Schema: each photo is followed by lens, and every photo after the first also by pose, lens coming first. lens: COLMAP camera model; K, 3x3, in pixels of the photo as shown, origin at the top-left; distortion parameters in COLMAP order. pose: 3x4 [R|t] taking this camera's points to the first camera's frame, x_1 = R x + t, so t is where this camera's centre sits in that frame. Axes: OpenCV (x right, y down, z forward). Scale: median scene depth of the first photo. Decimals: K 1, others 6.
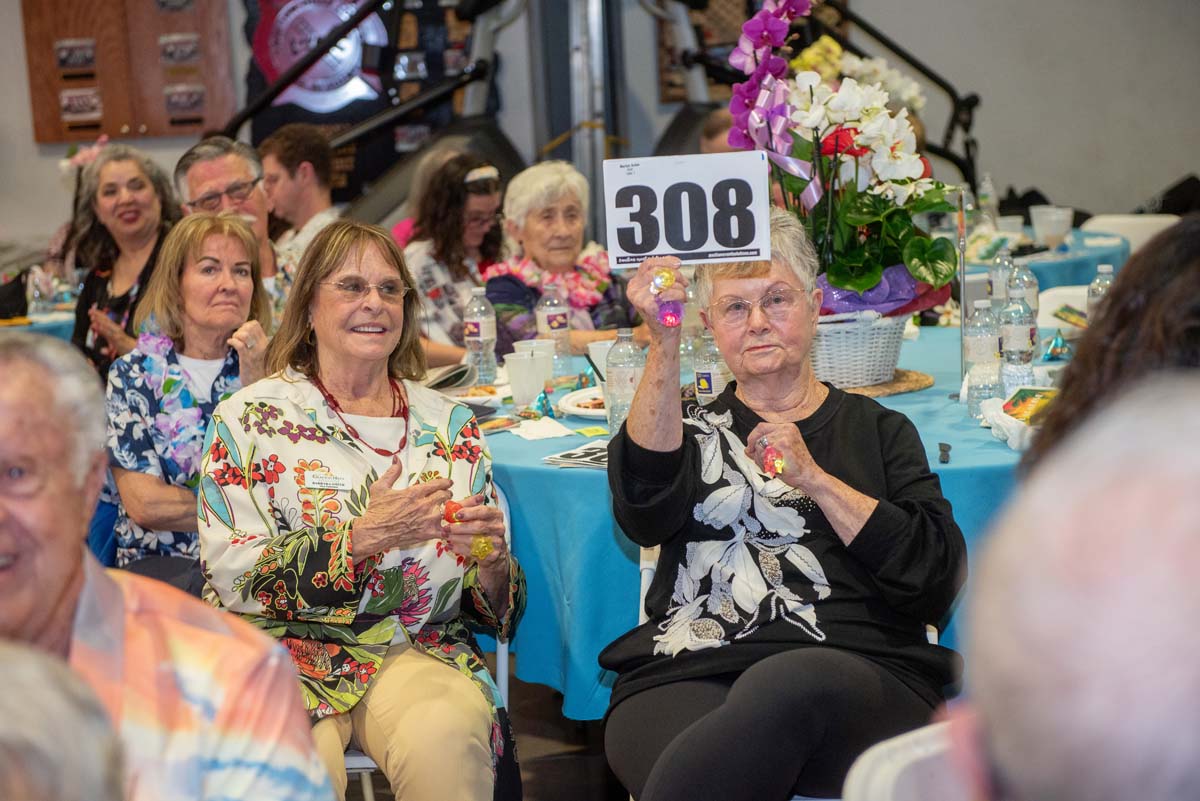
lens RADIAL K [[2493.5, 0, 600.4], [0, 2493.5, 400.7], [0, 0, 1]] dist [0.054710, 0.000000]
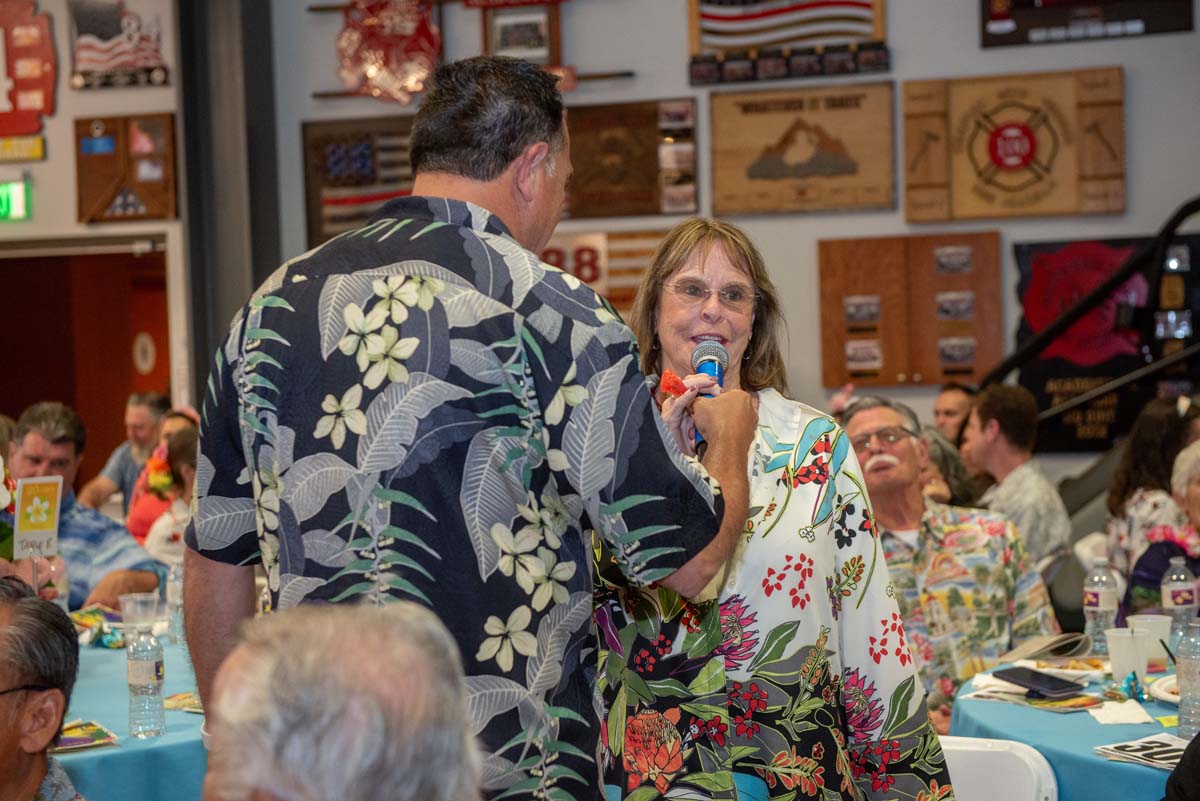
lens RADIAL K [[2089.7, 0, 599.4], [0, 2089.7, 399.2], [0, 0, 1]] dist [0.057708, 0.000000]
pose [[0.890433, 0.034419, -0.453811, 0.149513], [-0.072208, 0.995190, -0.066200, -0.038070], [0.449349, 0.091715, 0.888636, 0.160333]]
